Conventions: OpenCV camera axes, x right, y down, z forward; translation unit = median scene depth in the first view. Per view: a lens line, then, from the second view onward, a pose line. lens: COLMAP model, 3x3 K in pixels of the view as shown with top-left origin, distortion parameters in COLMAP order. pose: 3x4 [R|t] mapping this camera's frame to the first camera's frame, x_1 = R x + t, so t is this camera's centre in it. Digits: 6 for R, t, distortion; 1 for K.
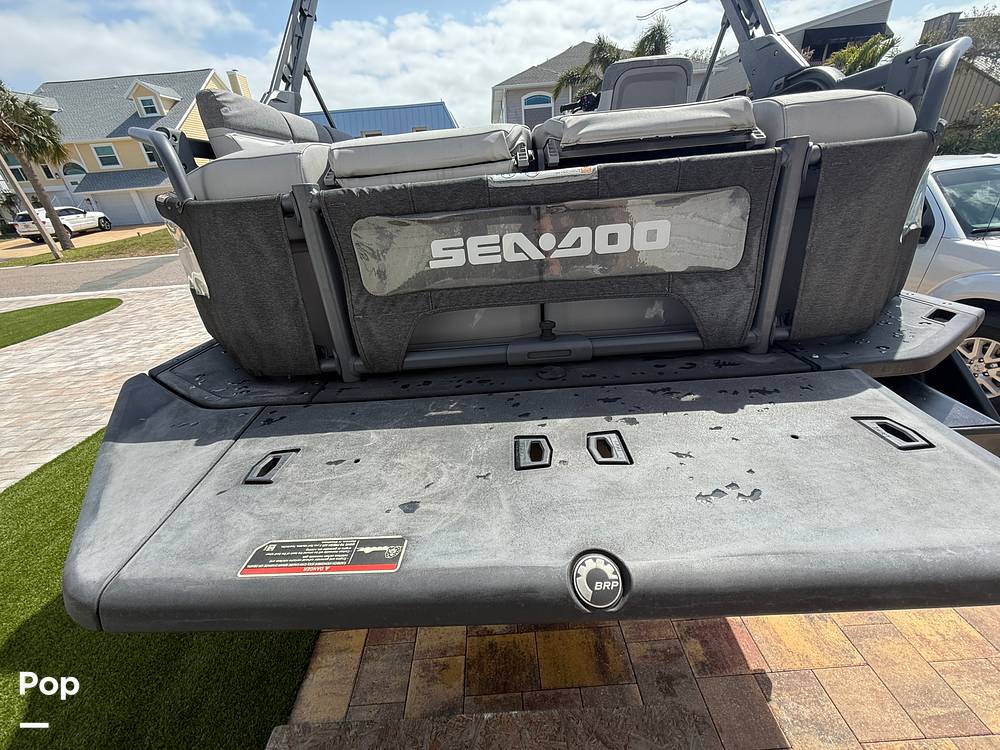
lens RADIAL K [[435.7, 0, 515.5], [0, 435.7, 312.8], [0, 0, 1]] dist [-0.001498, 0.000100]
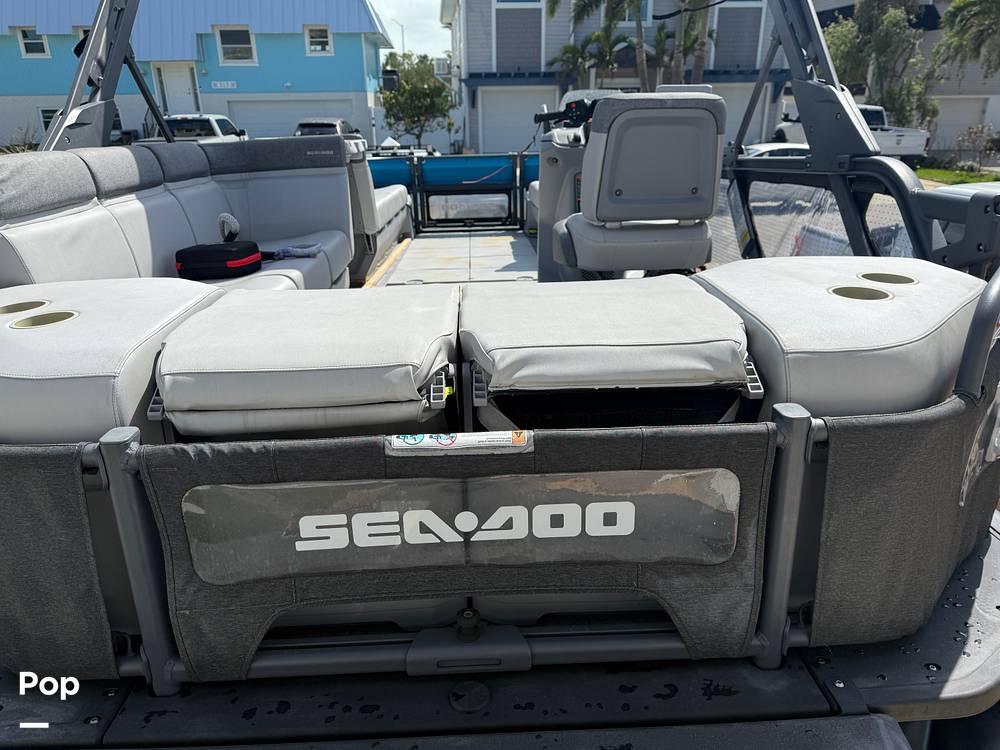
lens RADIAL K [[708.7, 0, 501.9], [0, 708.7, 373.6], [0, 0, 1]] dist [0.056161, -0.076558]
pose [[0.997082, 0.036417, 0.067085, 0.043238], [-0.029806, 0.994835, -0.097035, -0.285121], [-0.070272, 0.094752, 0.993018, -0.175432]]
